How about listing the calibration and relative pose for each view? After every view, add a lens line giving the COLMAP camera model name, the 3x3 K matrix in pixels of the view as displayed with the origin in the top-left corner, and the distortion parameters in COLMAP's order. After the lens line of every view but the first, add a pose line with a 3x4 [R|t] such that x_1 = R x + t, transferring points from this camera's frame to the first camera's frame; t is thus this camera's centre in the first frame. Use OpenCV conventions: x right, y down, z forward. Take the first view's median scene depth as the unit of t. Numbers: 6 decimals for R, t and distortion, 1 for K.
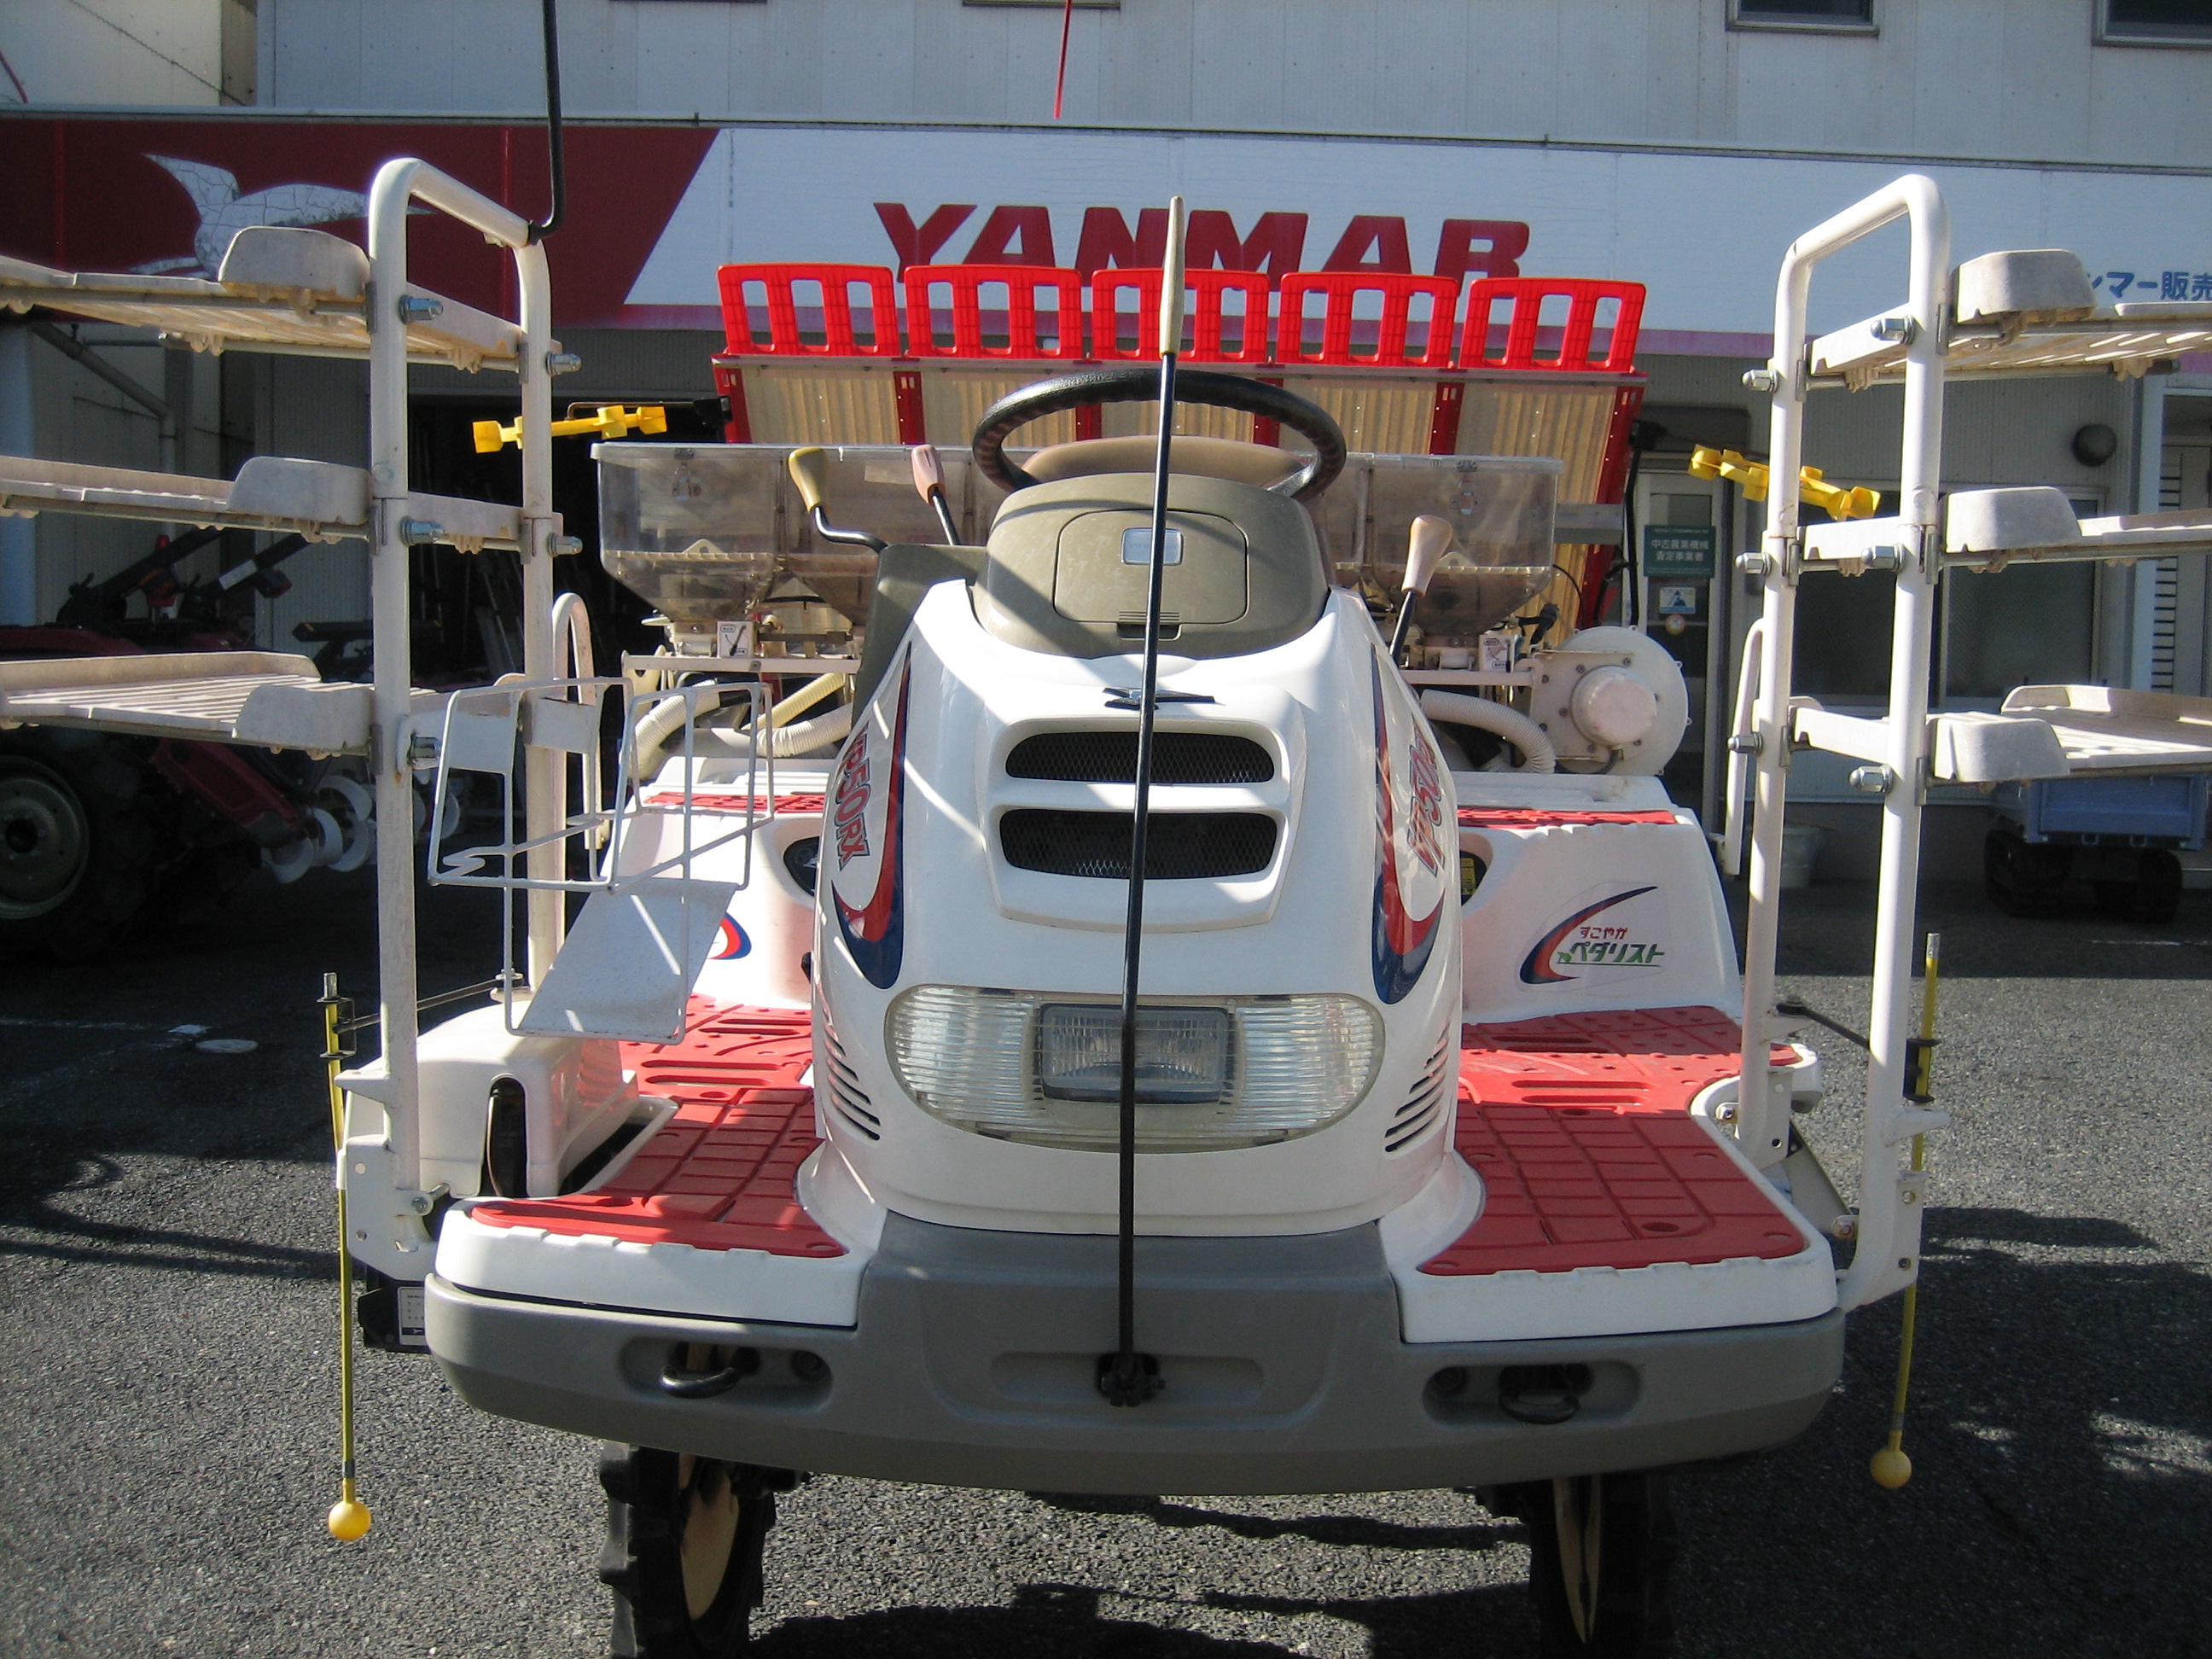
lens RADIAL K [[2296.6, 0, 1107.6], [0, 2296.6, 819.4], [0, 0, 1]] dist [-0.146944, 0.164936]
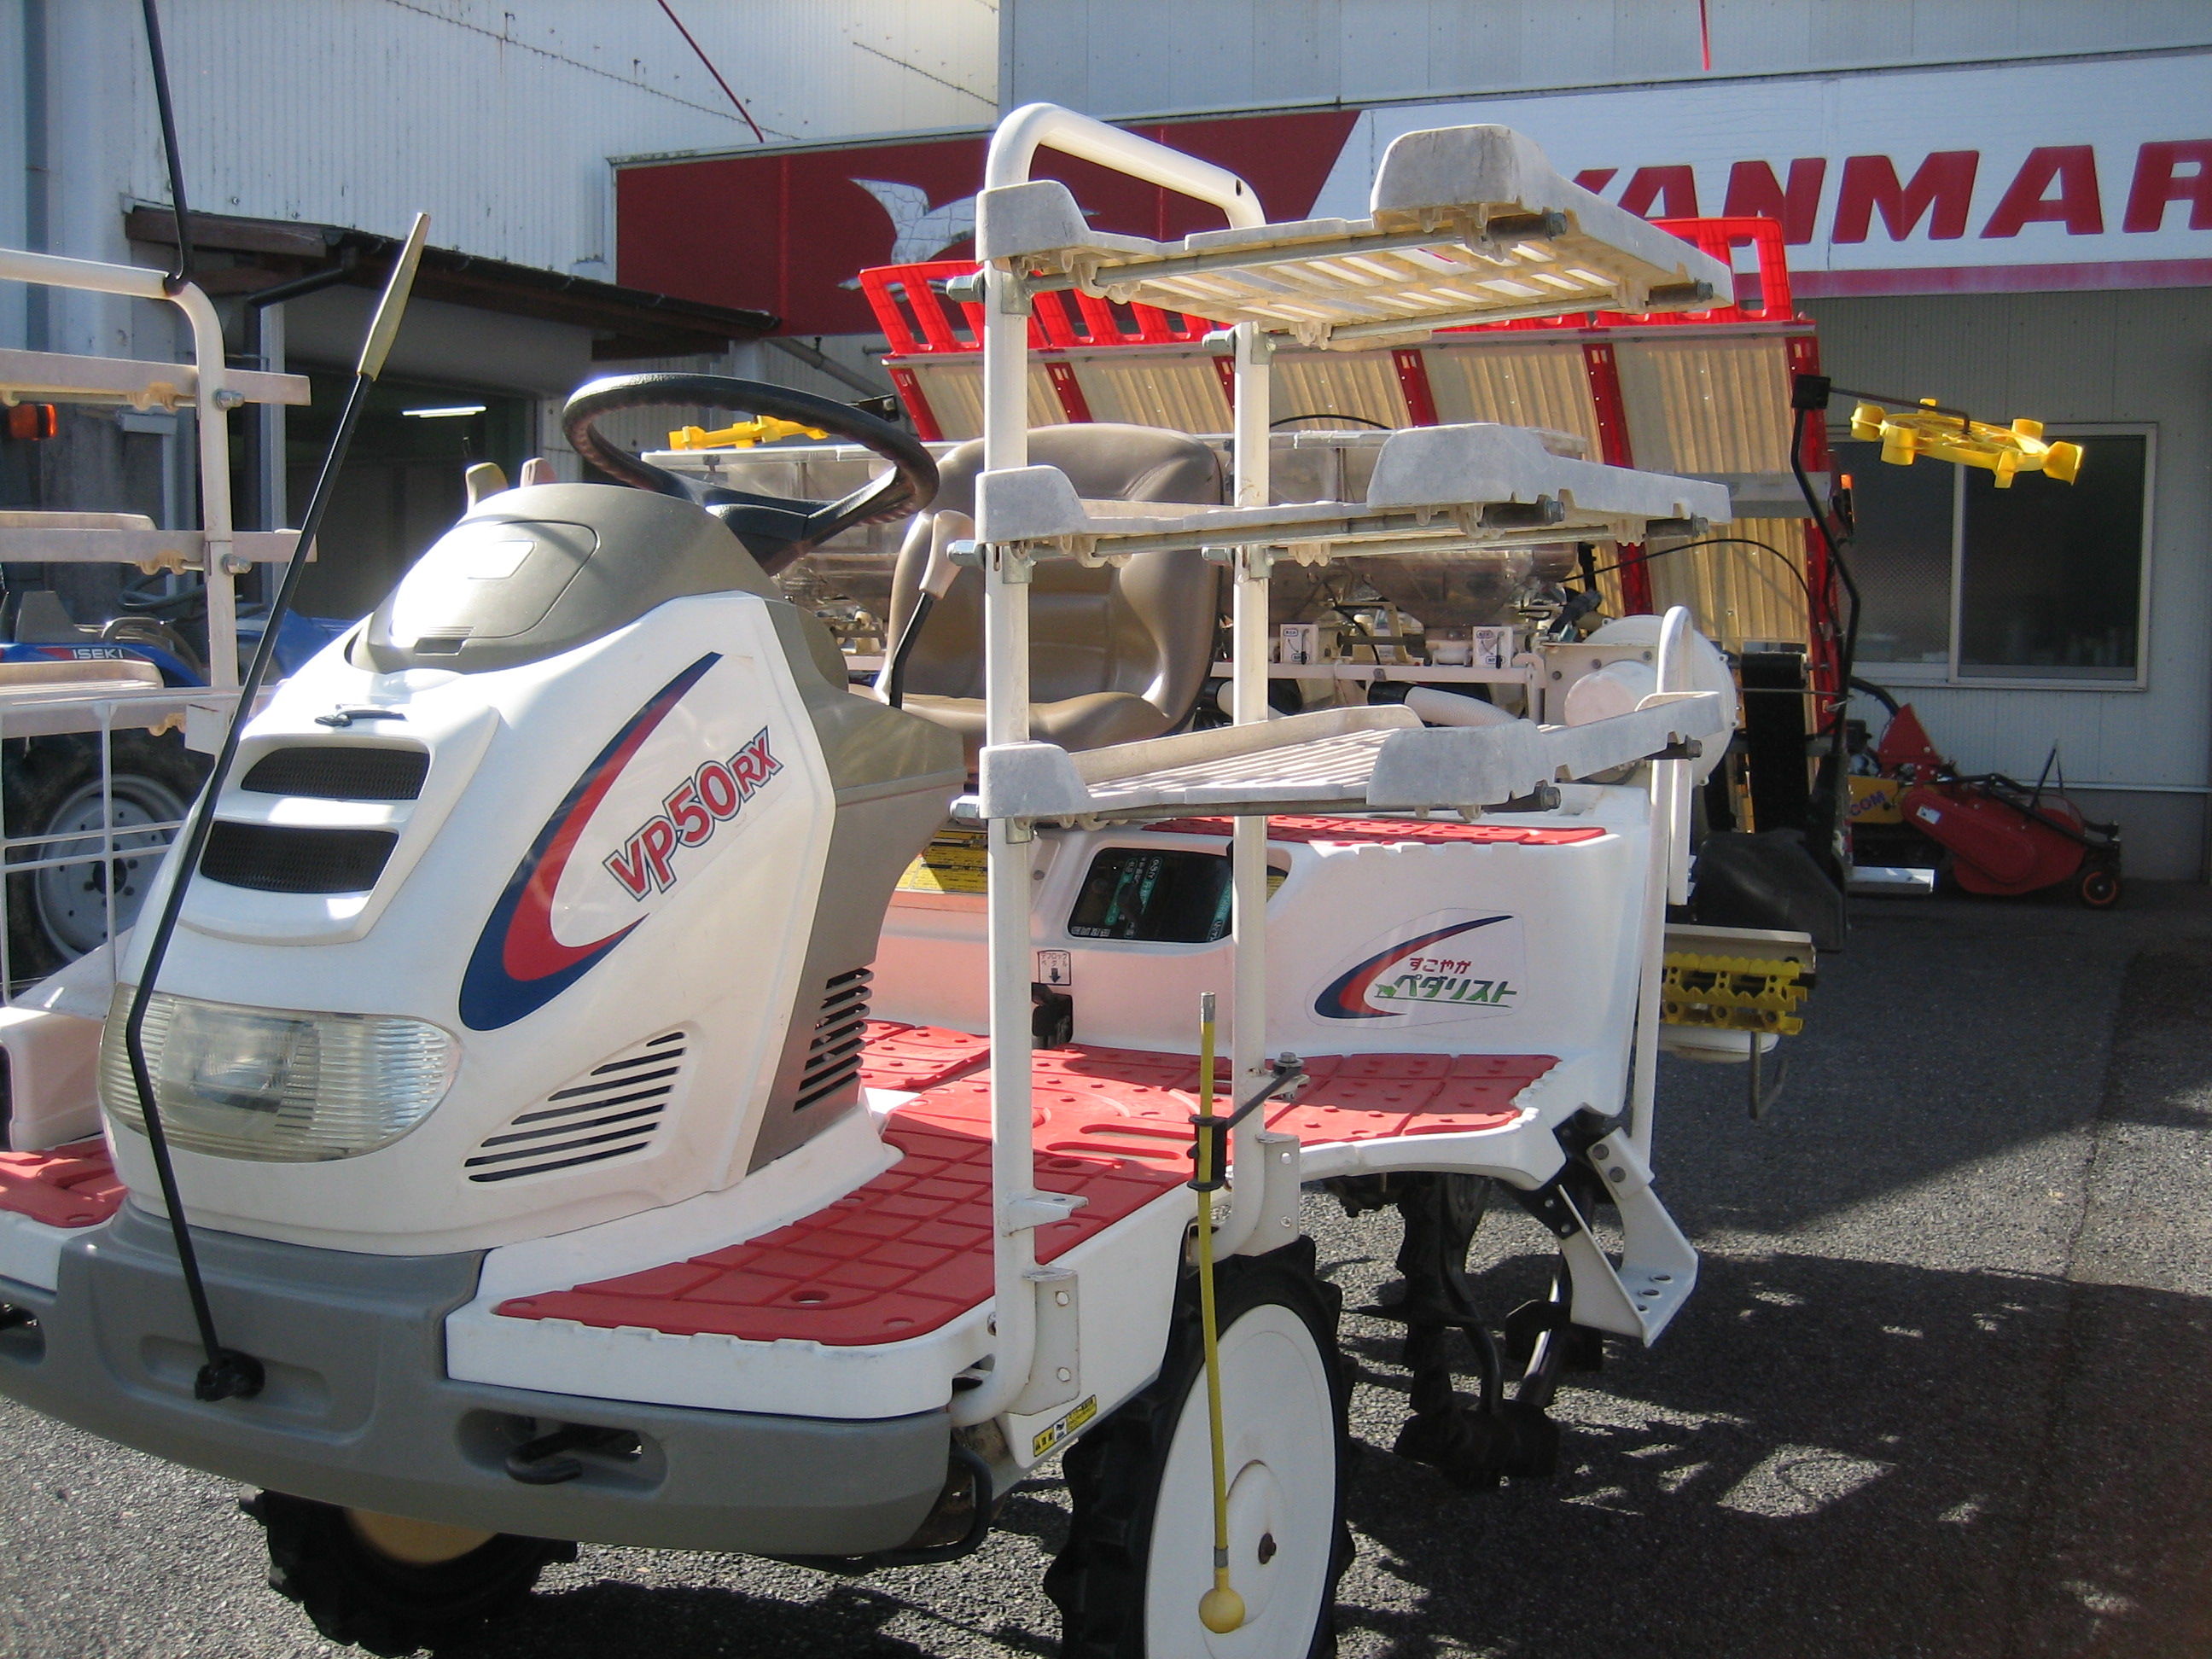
lens RADIAL K [[2284.4, 0, 1106.0], [0, 2284.4, 829.5], [0, 0, 1]] dist [-0.136950, 0.160530]
pose [[0.914259, 0.027063, -0.404225, 0.393417], [-0.020959, 0.999590, 0.019519, -0.015303], [0.404587, -0.009373, 0.914452, 0.119652]]
